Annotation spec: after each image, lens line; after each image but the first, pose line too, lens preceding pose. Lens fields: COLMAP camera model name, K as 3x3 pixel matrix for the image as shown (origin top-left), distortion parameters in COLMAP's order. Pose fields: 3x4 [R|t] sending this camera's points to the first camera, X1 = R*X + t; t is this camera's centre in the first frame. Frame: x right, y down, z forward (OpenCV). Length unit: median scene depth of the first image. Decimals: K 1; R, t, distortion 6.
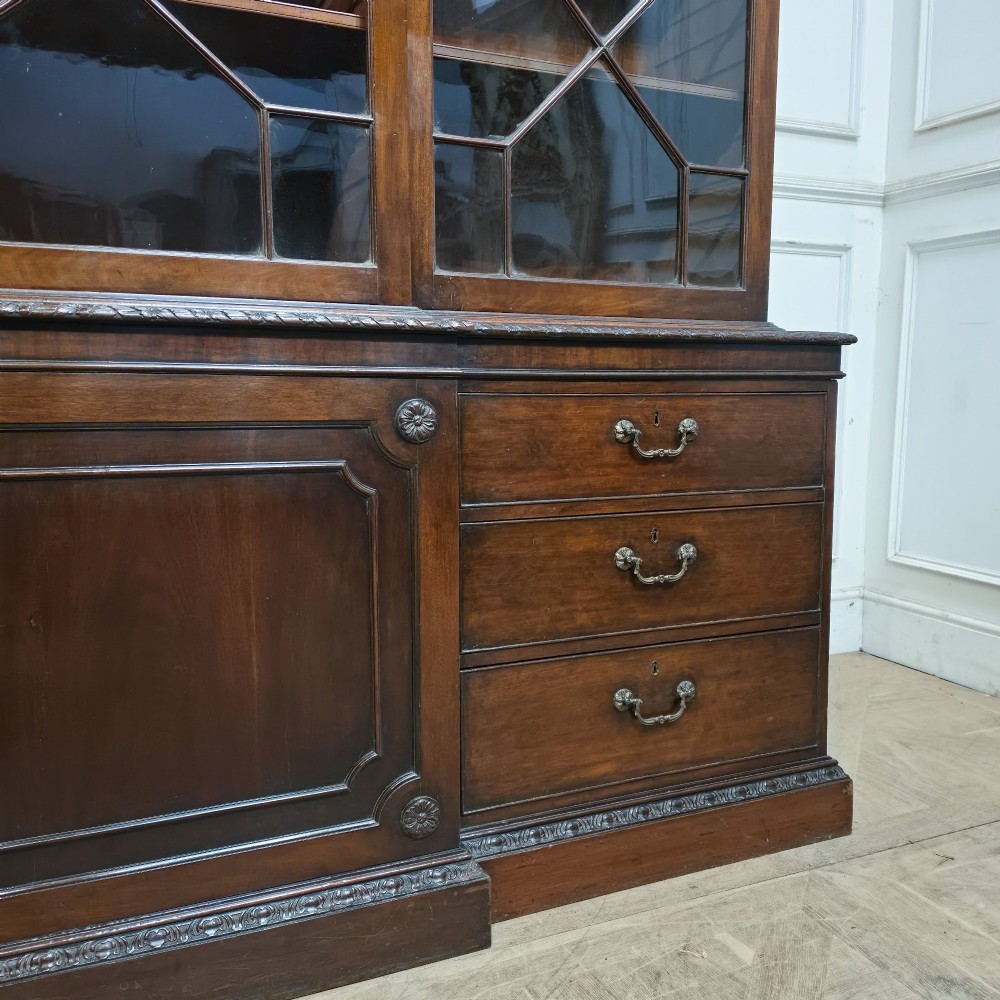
lens RADIAL K [[983.4, 0, 535.2], [0, 983.4, 506.0], [0, 0, 1]] dist [0.083127, 0.000000]
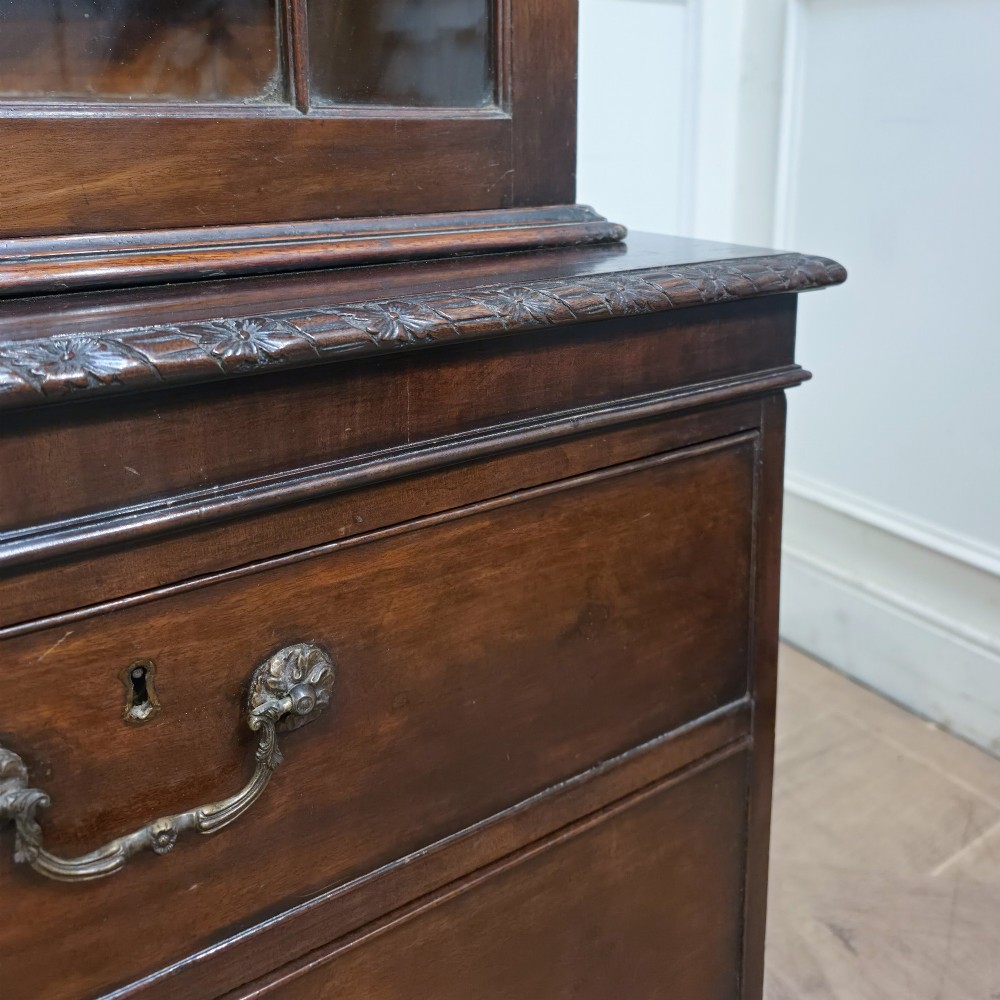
lens RADIAL K [[983.4, 0, 492.8], [0, 983.4, 304.0], [0, 0, 1]] dist [0.083127, 0.000000]
pose [[0.988871, -0.031657, 0.145371, 0.175709], [0.022991, 0.997878, 0.060911, -0.195876], [-0.146991, -0.056891, 0.987500, 0.755381]]
